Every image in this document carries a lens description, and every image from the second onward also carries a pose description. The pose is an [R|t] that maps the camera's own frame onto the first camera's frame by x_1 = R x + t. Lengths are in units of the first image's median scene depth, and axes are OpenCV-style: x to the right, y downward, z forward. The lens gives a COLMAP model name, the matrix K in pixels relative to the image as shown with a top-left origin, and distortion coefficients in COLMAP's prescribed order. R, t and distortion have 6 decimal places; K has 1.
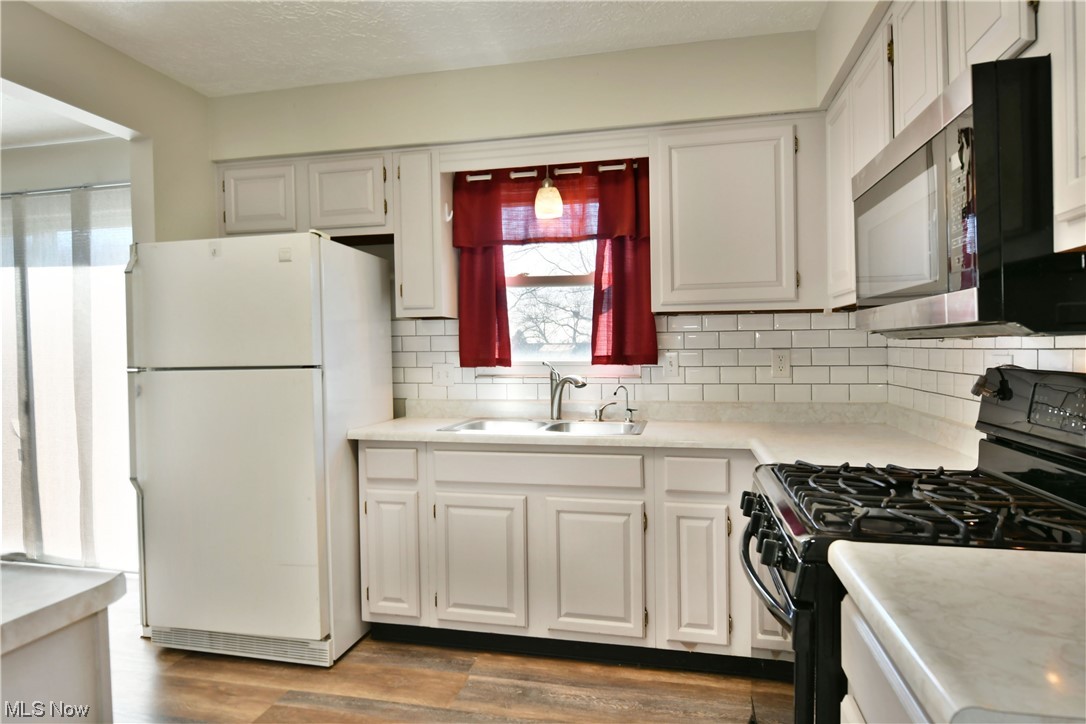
lens RADIAL K [[691.3, 0, 508.7], [0, 691.3, 366.3], [0, 0, 1]] dist [-0.006030, -0.001479]
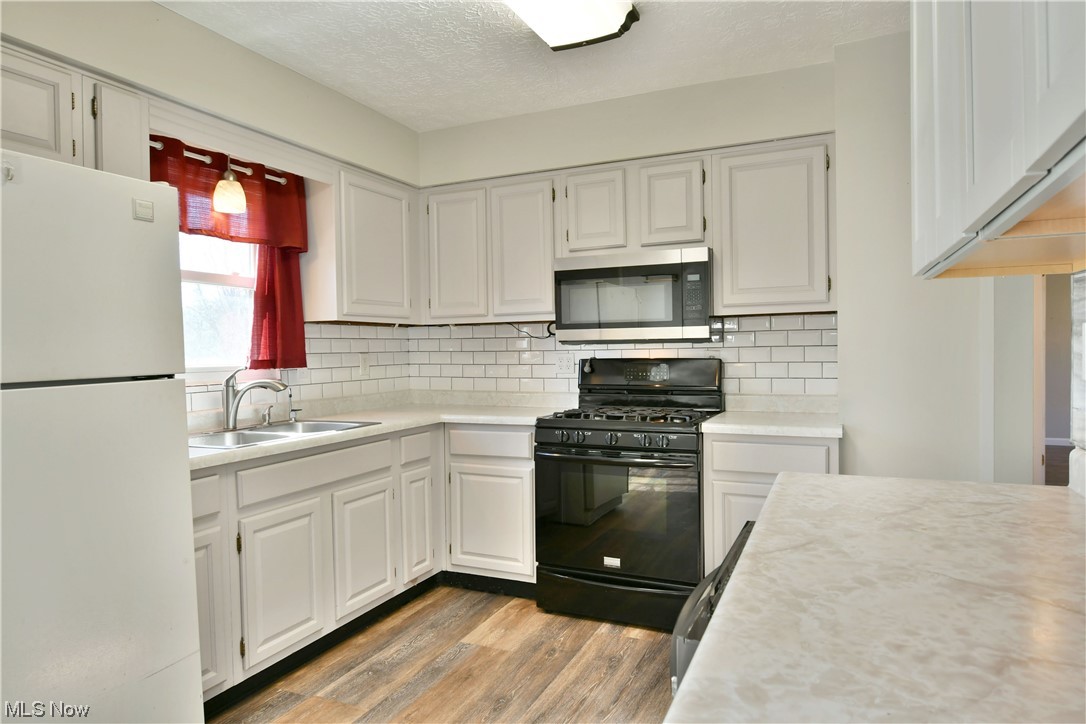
lens RADIAL K [[668.5, 0, 547.7], [0, 668.5, 362.2], [0, 0, 1]] dist [-0.015002, -0.001926]
pose [[0.171486, -0.013952, 0.985088, -0.800158], [0.041057, 0.999132, 0.007003, -0.002528], [-0.984331, 0.039244, 0.171910, 0.455968]]
